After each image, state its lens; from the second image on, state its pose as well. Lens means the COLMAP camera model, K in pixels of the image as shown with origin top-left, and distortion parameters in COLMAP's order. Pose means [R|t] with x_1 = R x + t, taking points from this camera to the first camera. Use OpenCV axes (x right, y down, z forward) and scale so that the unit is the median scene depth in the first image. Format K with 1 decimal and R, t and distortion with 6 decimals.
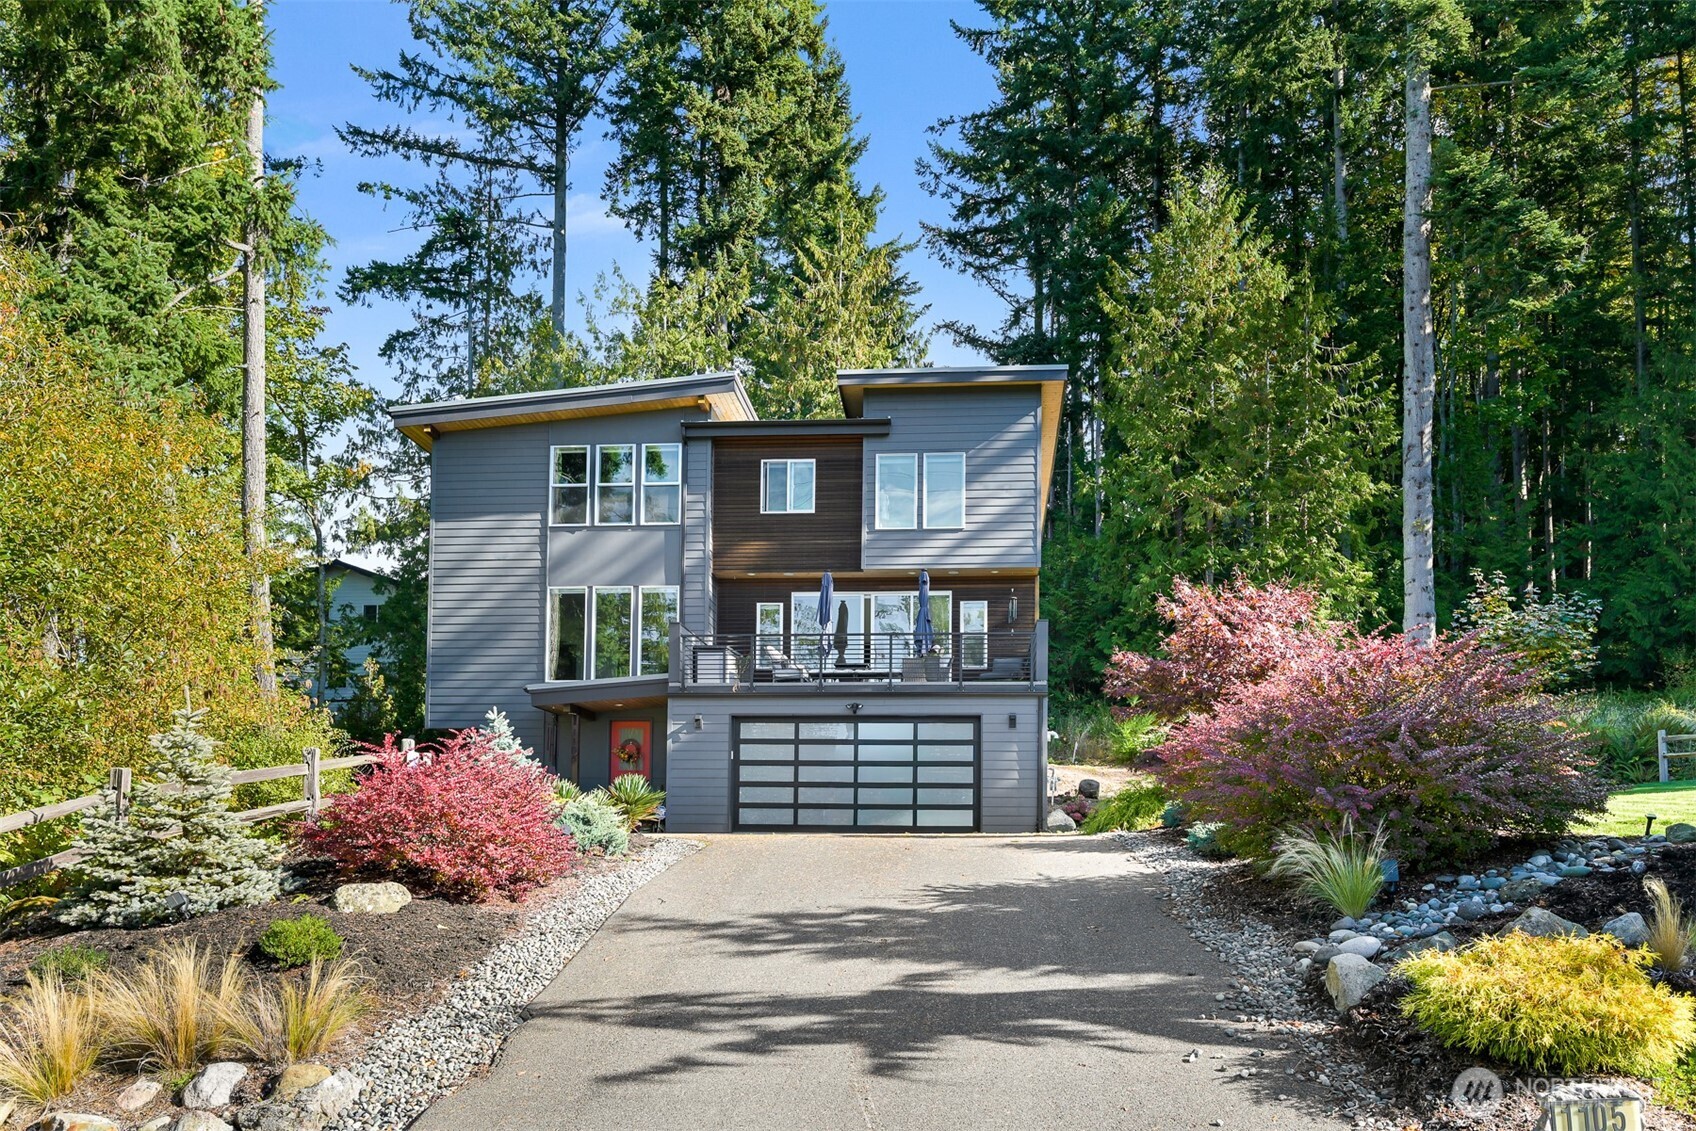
lens RADIAL K [[1223.3, 0, 848.0], [0, 1223.3, 565.5], [0, 0, 1]] dist [0.000974, 0.000307]
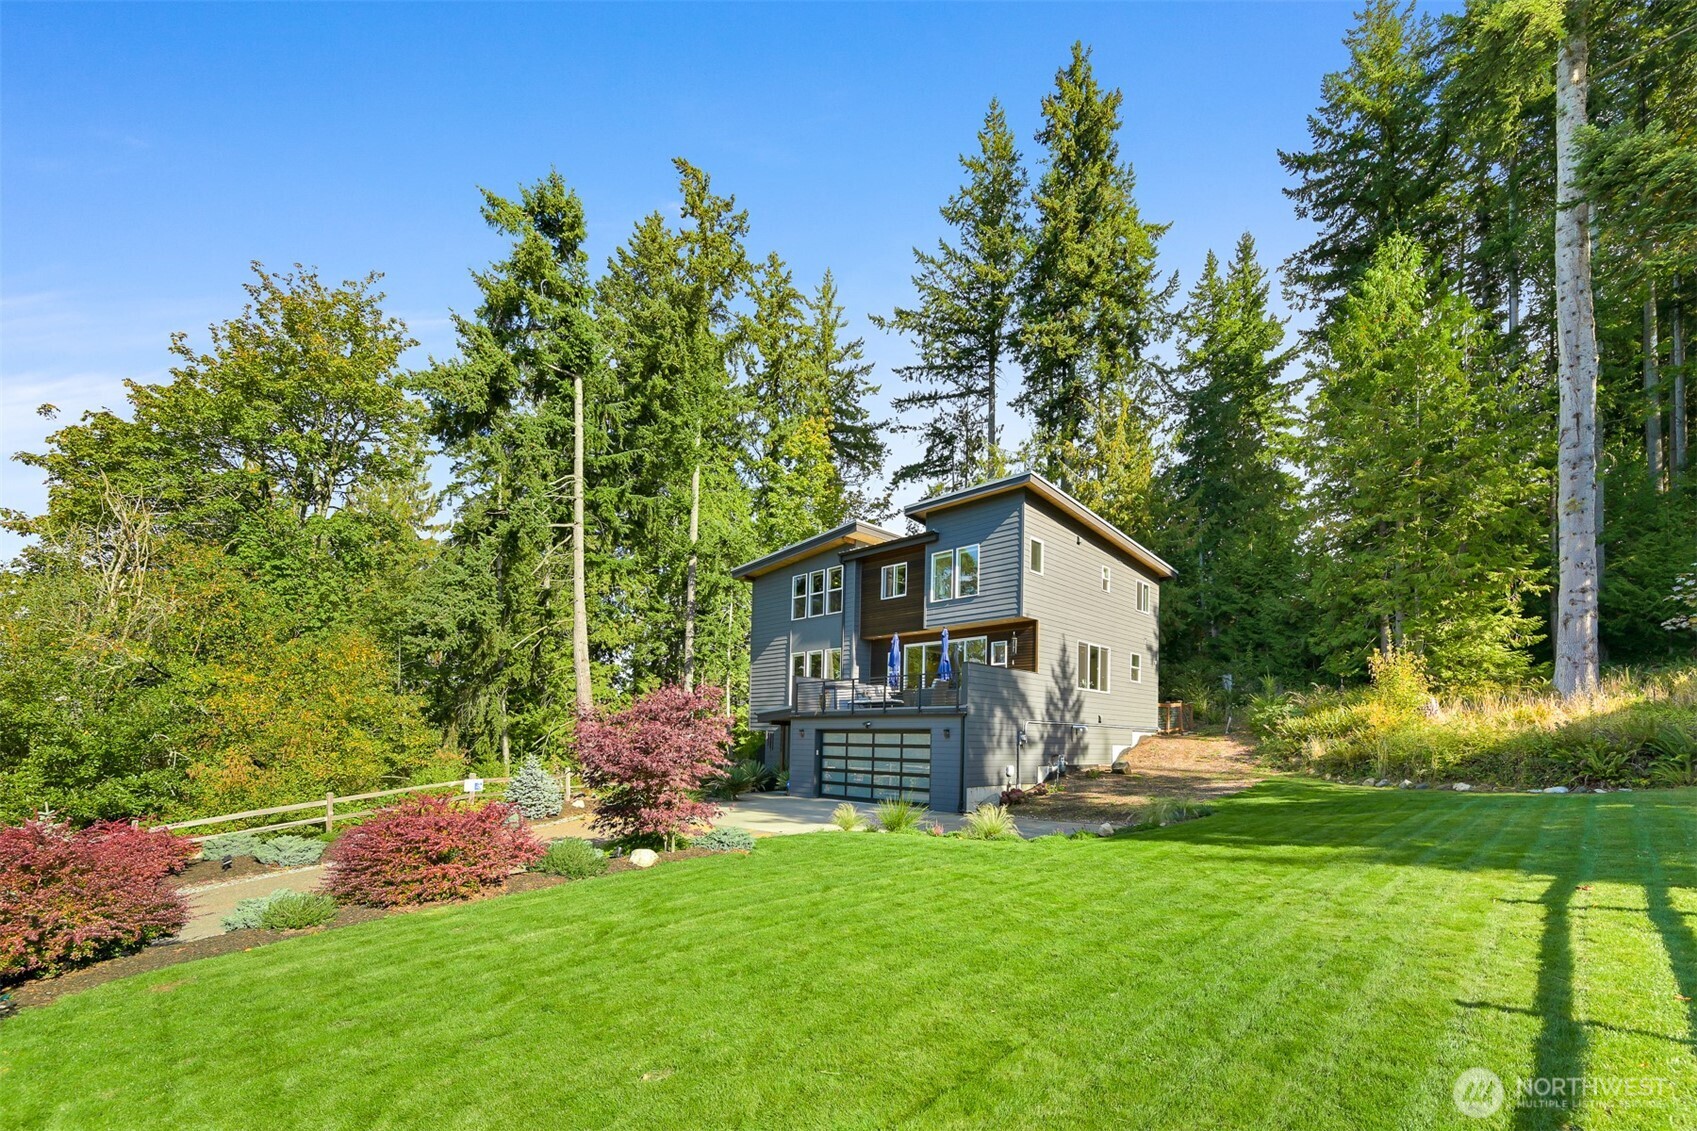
lens RADIAL K [[678.4, 0, 836.8], [0, 678.4, 570.7], [0, 0, 1]] dist [0.001576, 0.000472]
pose [[0.785556, -0.152203, -0.599780, 0.430243], [0.126073, 0.988314, -0.085676, -0.009190], [0.605811, -0.008313, 0.795565, 0.215346]]
